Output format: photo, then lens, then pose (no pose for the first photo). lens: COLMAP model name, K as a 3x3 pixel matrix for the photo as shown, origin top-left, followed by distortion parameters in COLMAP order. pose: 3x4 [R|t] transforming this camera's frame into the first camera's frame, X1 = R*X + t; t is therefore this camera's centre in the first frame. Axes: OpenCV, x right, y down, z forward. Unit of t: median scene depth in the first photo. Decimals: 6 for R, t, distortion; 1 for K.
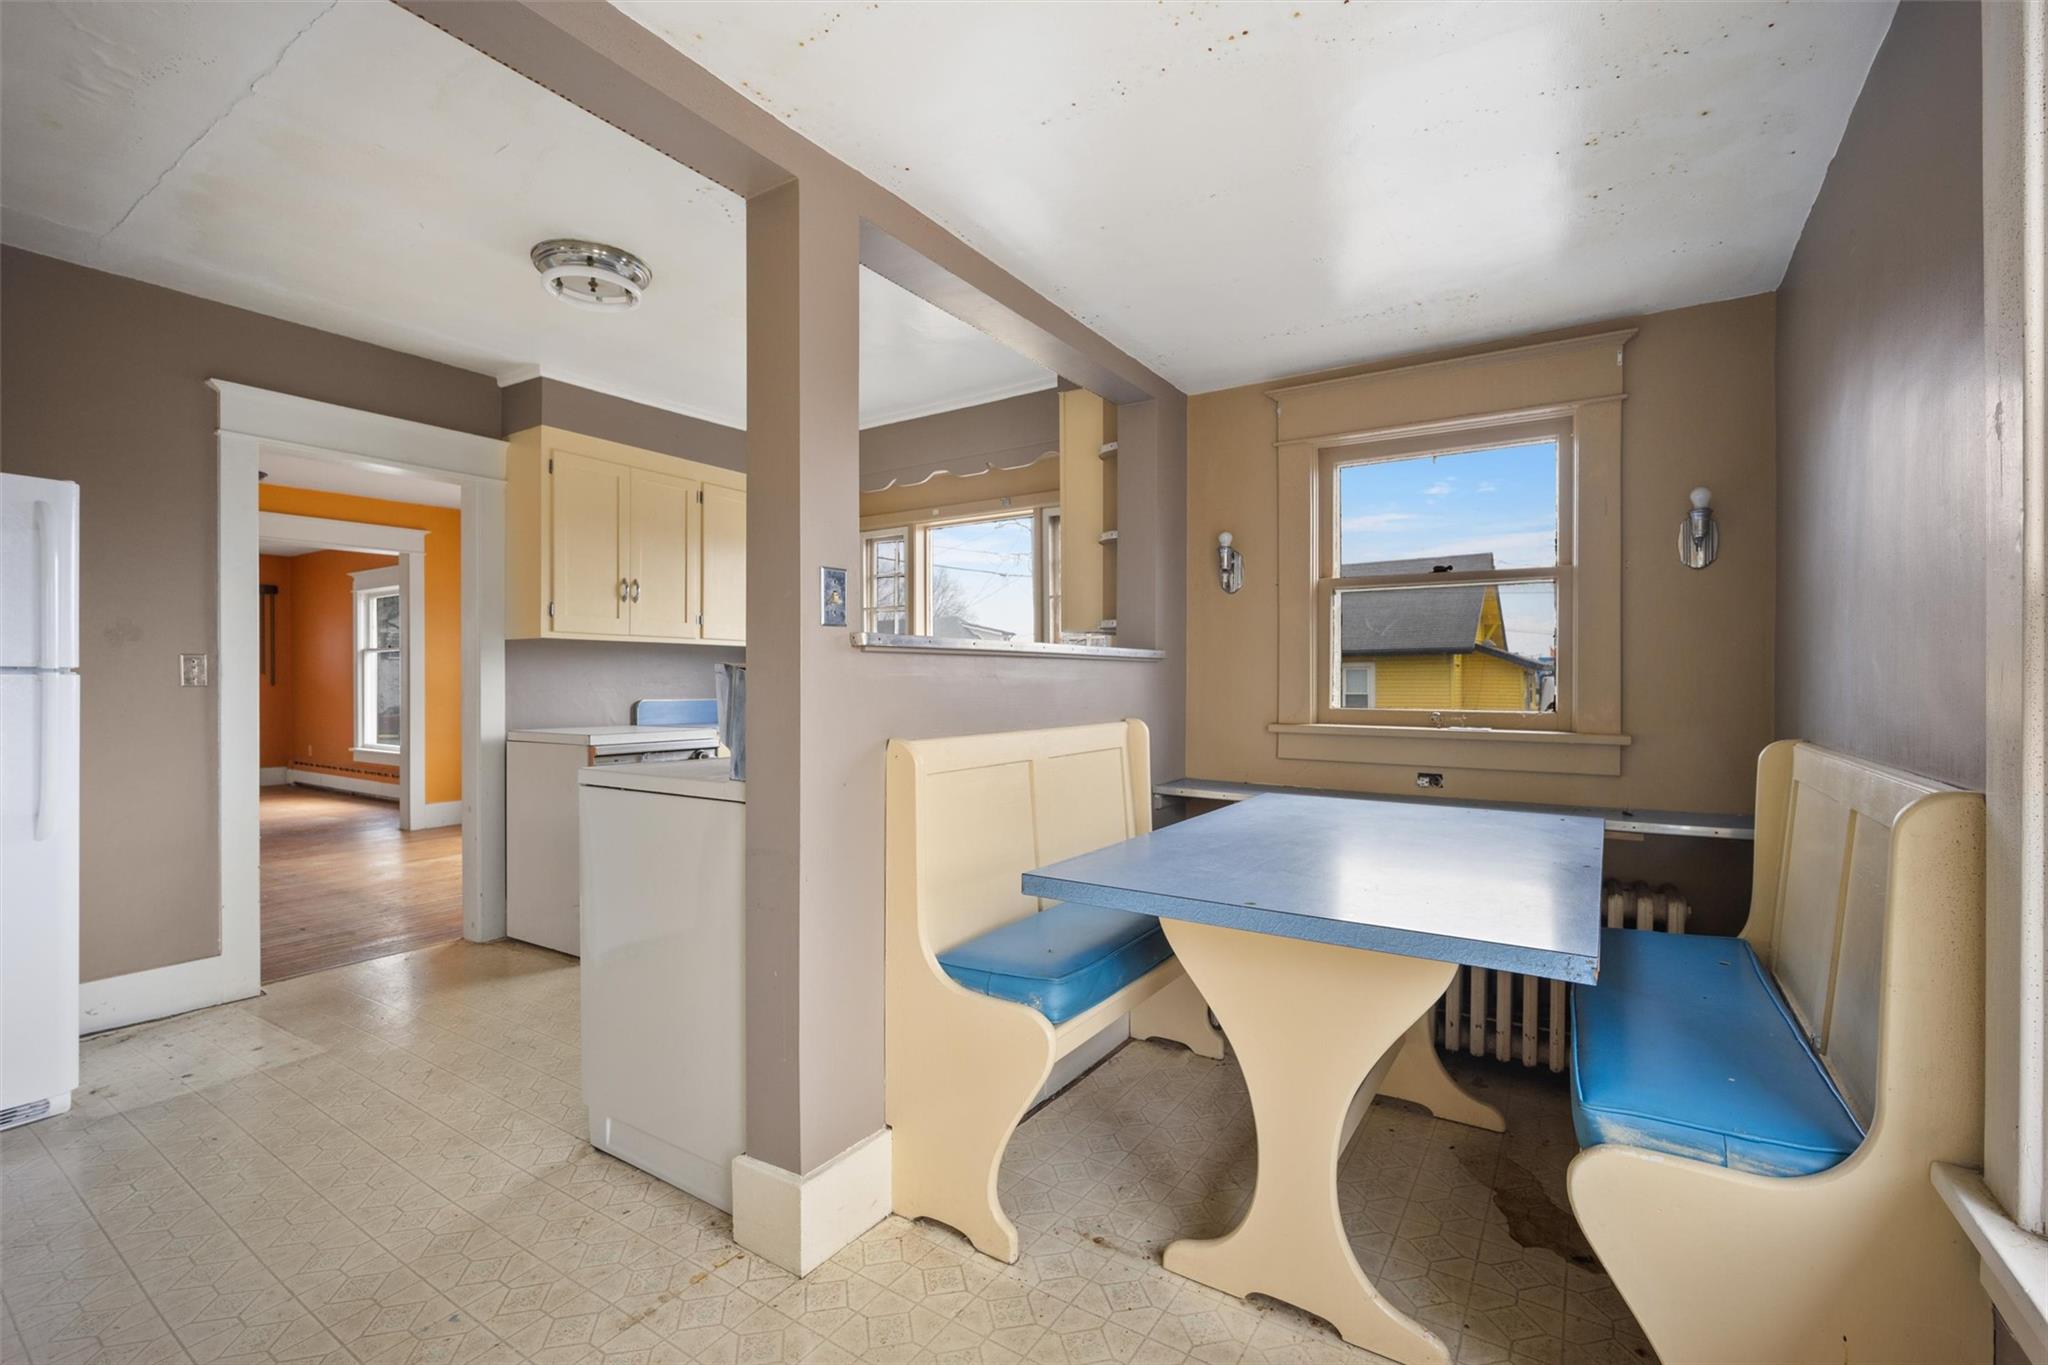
lens RADIAL K [[892.6, 0, 1018.8], [0, 892.6, 683.5], [0, 0, 1]] dist [-0.001116, 0.000466]
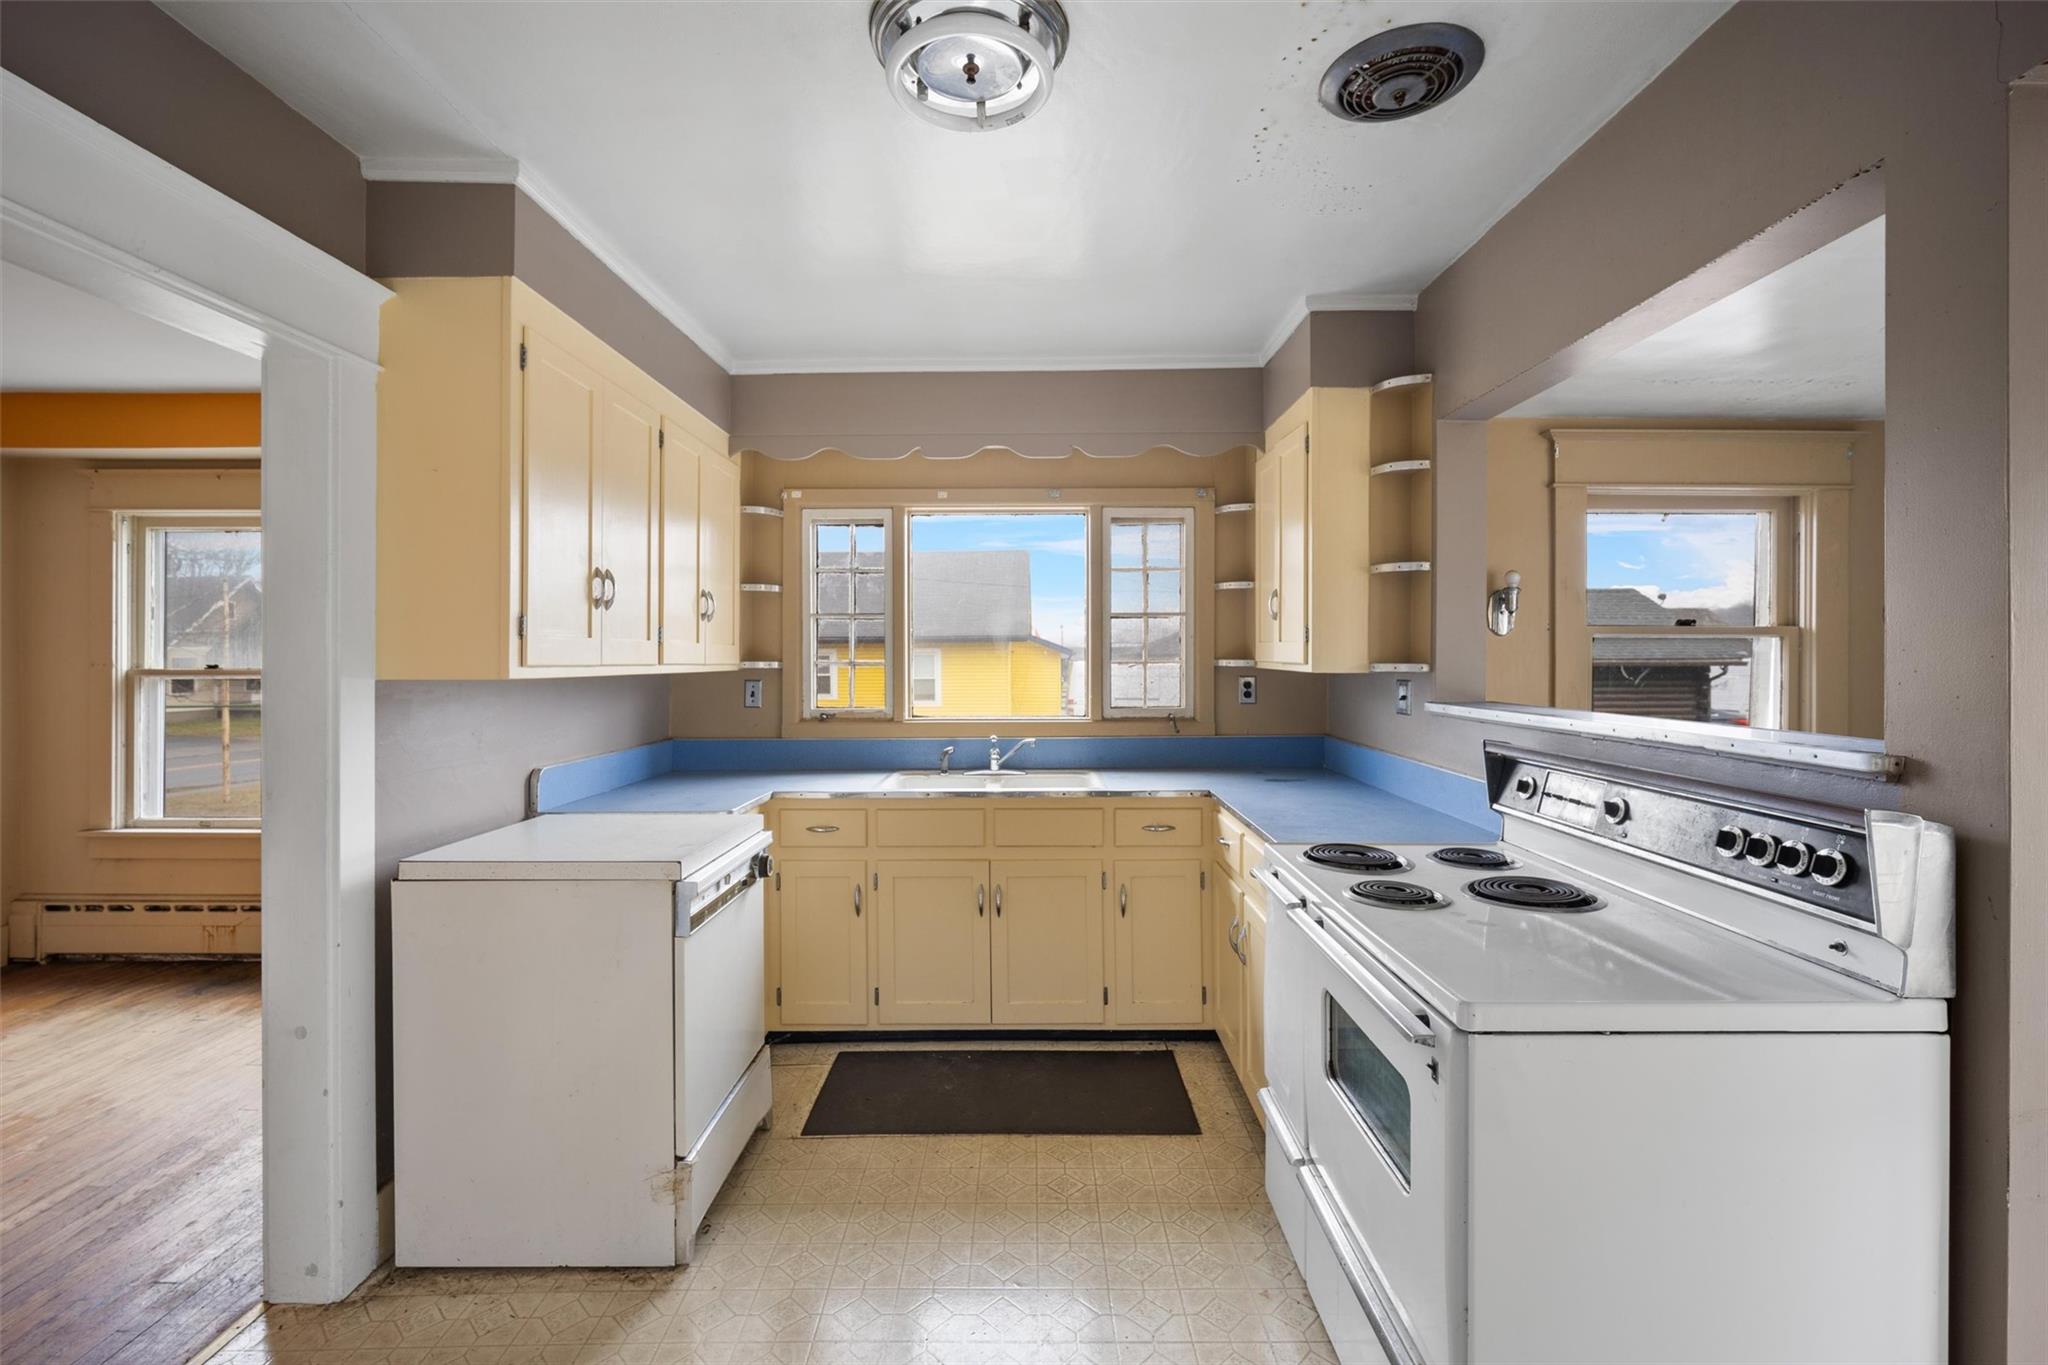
lens RADIAL K [[892.6, 0, 1025.9], [0, 892.6, 661.3], [0, 0, 1]] dist [-0.001116, 0.000466]
pose [[0.840313, -0.002352, 0.542096, -0.539413], [0.001284, 0.999996, 0.002348, -0.059802], [-0.542100, -0.001277, 0.840313, 0.372634]]
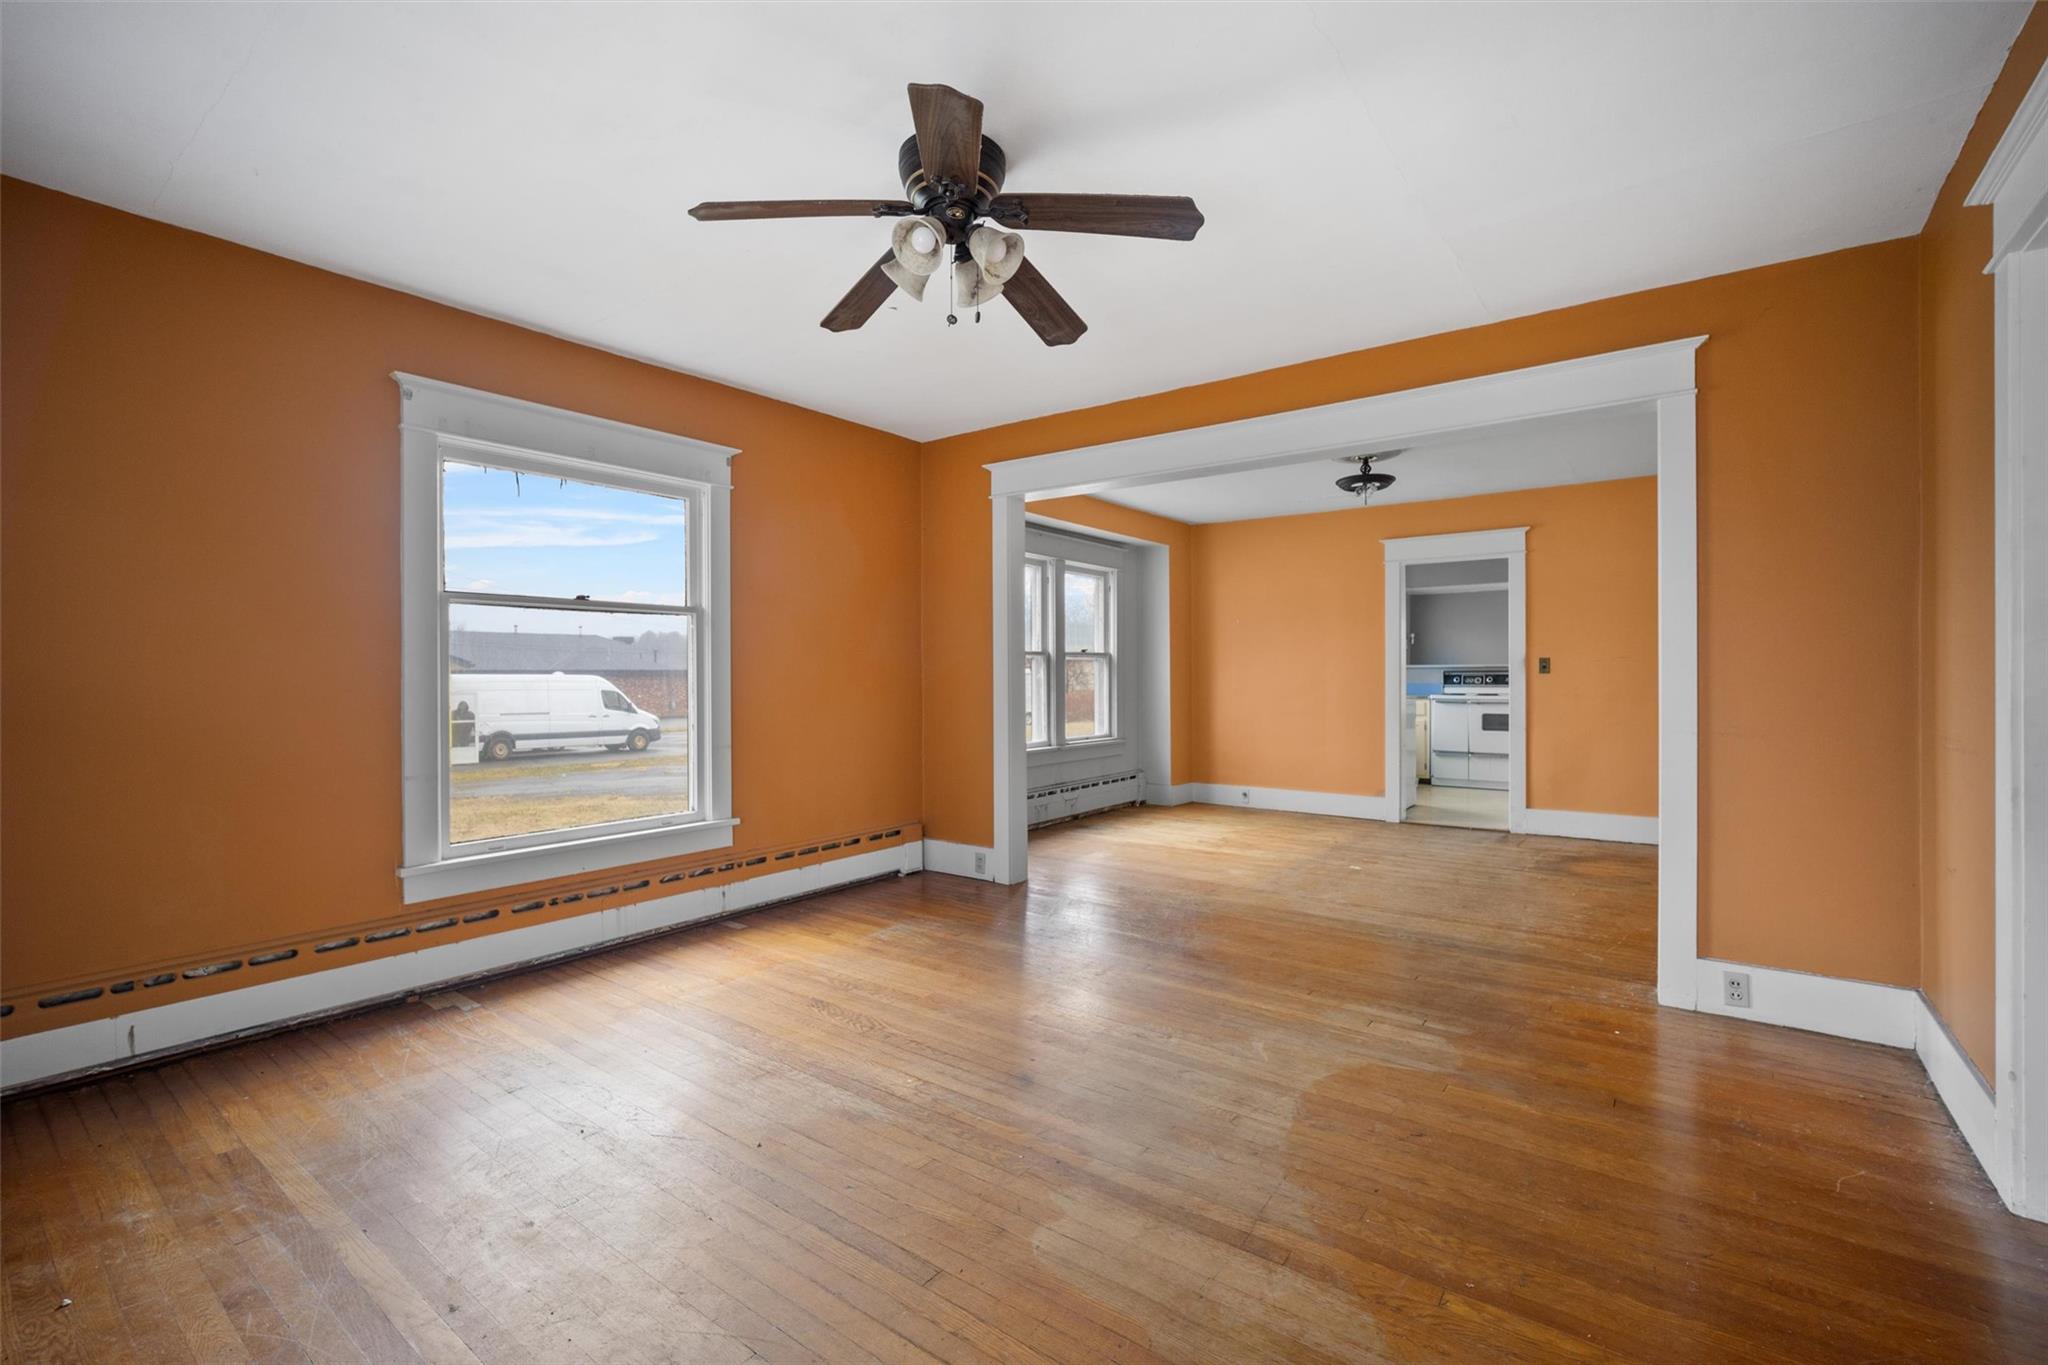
lens RADIAL K [[892.6, 0, 1023.3], [0, 892.6, 682.6], [0, 0, 1]] dist [-0.001116, 0.000466]
pose [[0.071140, -0.001386, 0.997465, -1.381186], [-0.000063, 0.999999, 0.001394, -0.026460], [-0.997466, -0.000162, 0.071140, 1.102348]]
